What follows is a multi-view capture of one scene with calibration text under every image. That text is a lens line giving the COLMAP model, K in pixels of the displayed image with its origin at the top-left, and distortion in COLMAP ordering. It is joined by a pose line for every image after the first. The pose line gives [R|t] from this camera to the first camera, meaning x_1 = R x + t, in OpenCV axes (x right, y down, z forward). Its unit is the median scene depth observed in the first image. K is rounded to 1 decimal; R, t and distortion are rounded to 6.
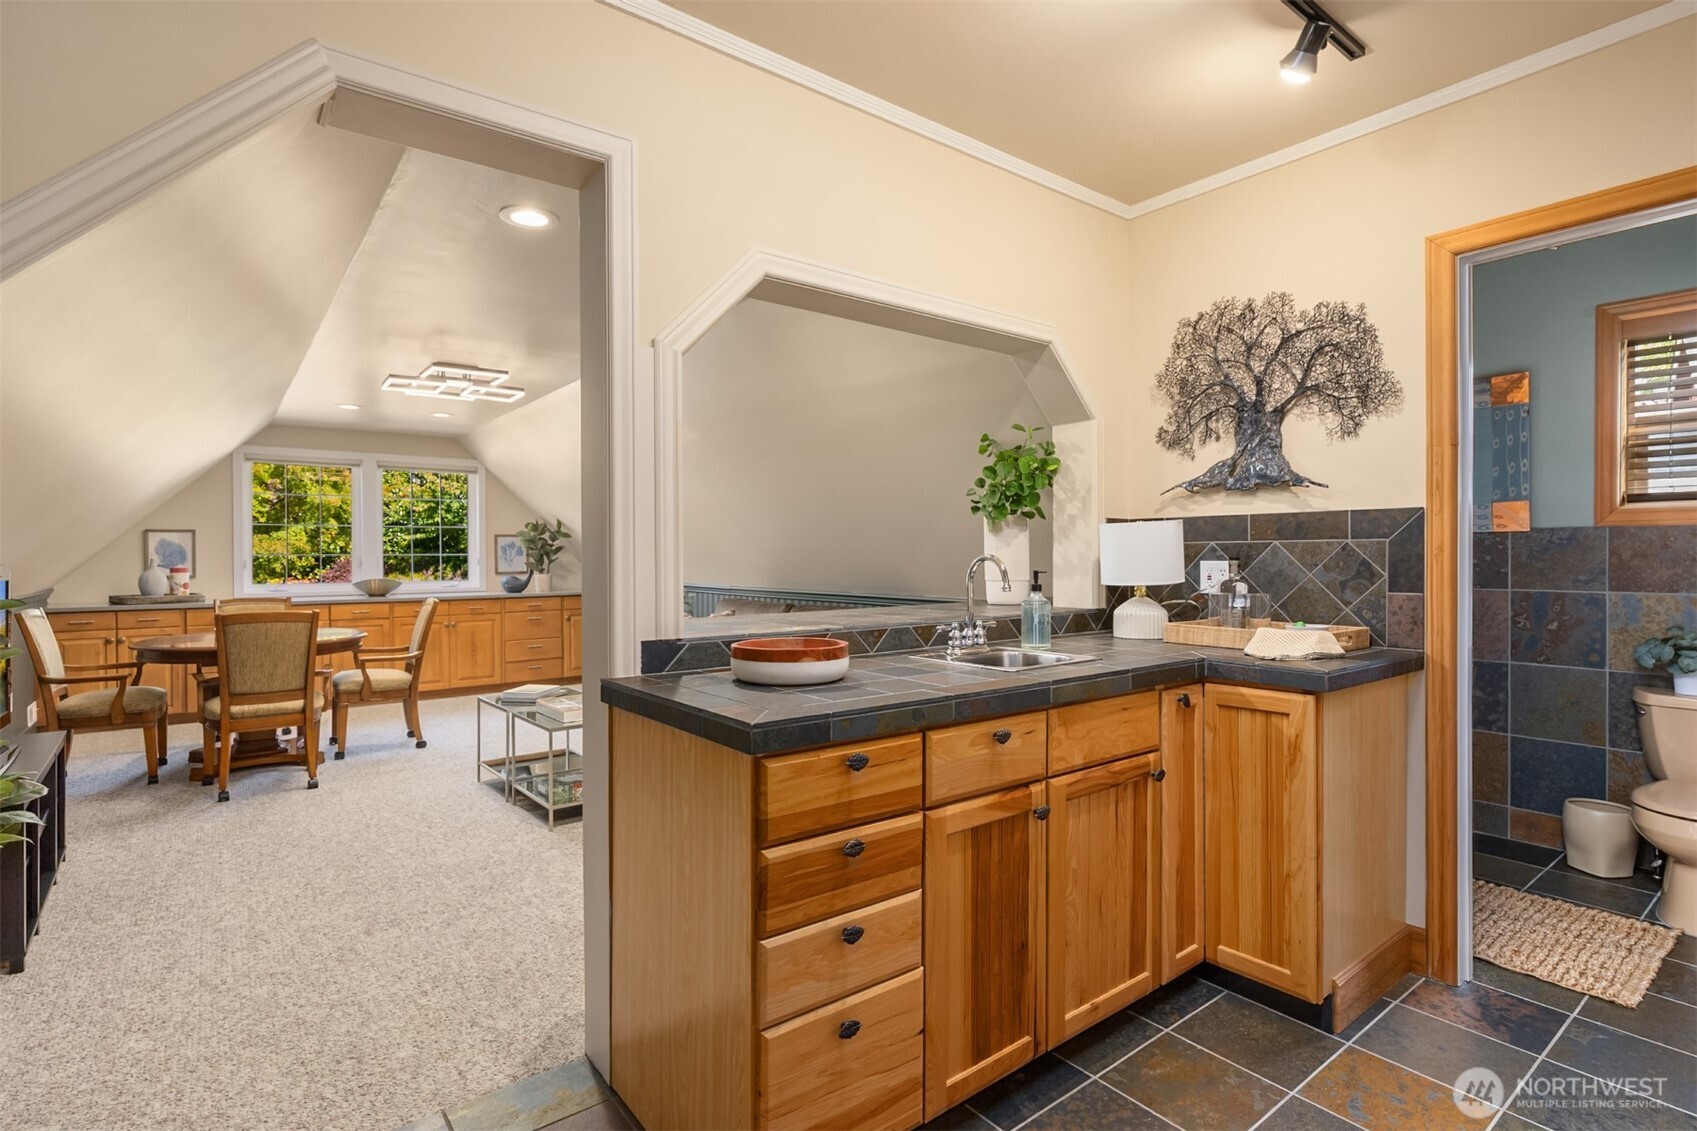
lens RADIAL K [[830.8, 0, 853.8], [0, 830.8, 558.4], [0, 0, 1]] dist [-0.004389, -0.001692]
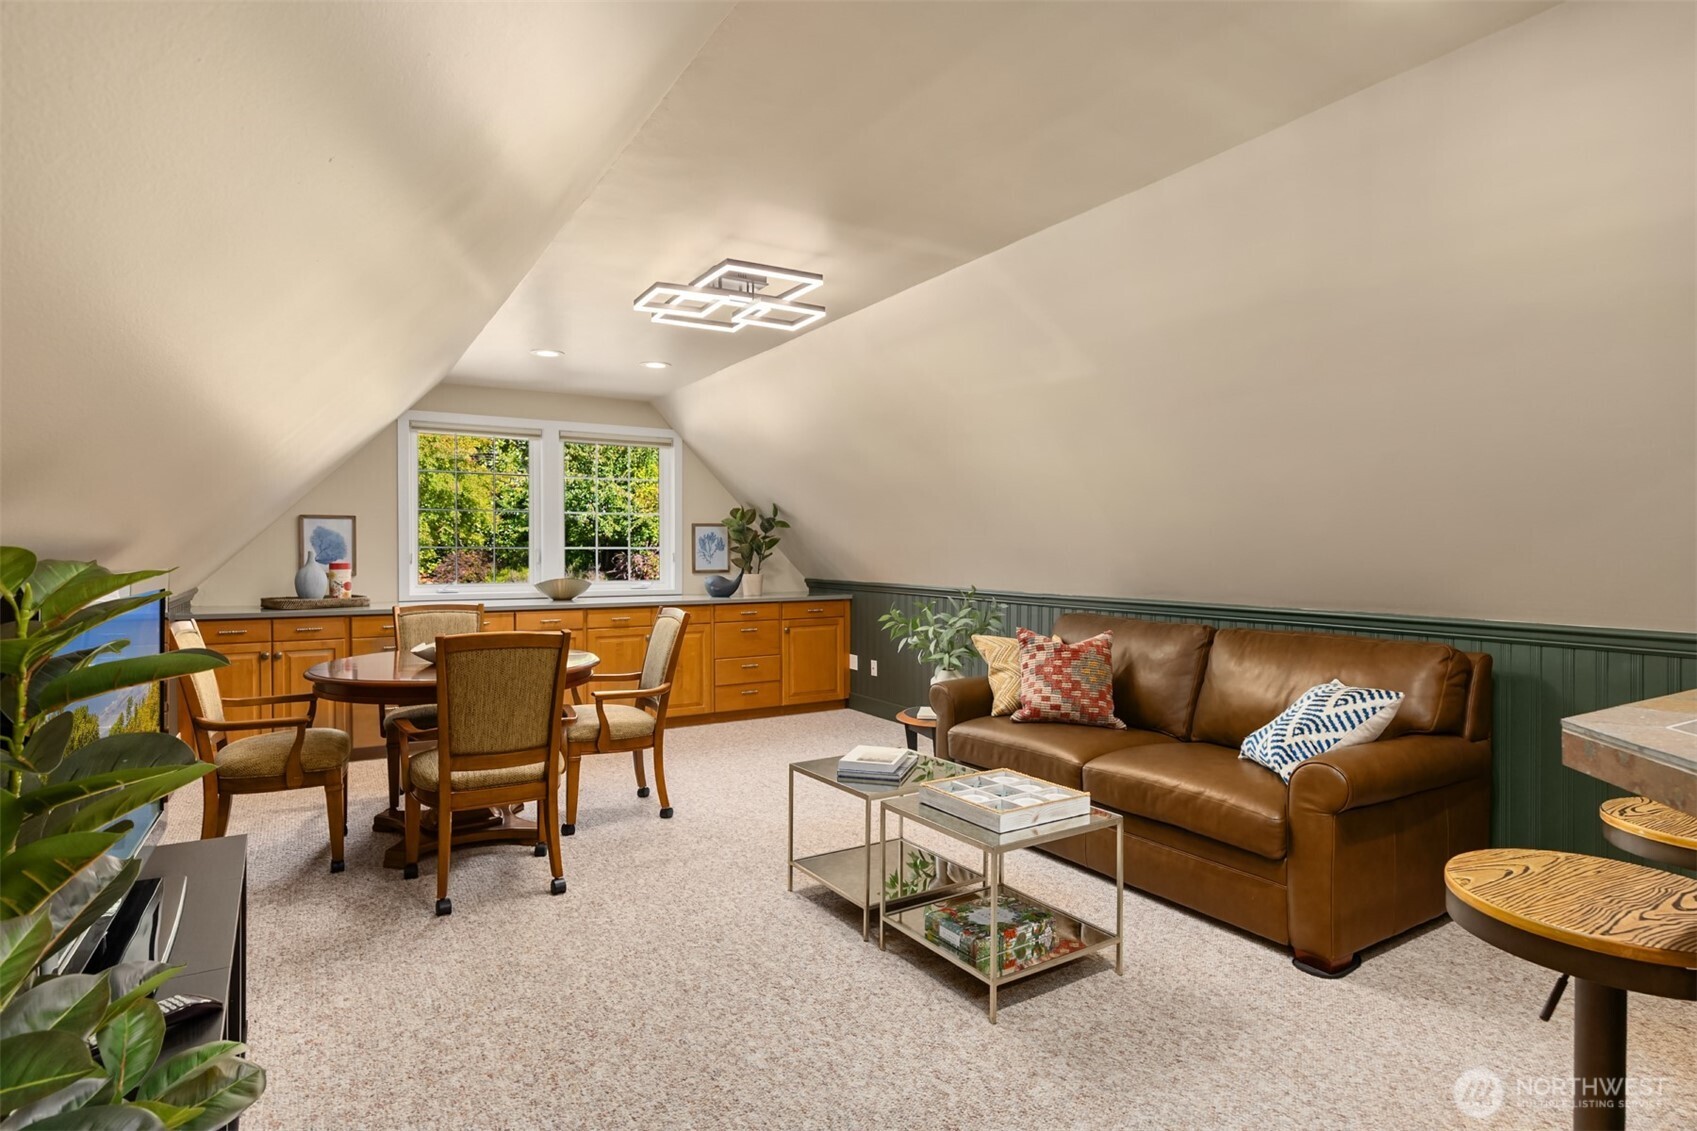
lens RADIAL K [[906.1, 0, 847.4], [0, 906.1, 564.0], [0, 0, 1]] dist [-0.000825, 0.000658]
pose [[0.991288, 0.006889, -0.131530, -0.277990], [-0.005452, 0.999922, 0.011278, -0.000736], [0.131597, -0.010463, 0.991248, 0.258219]]
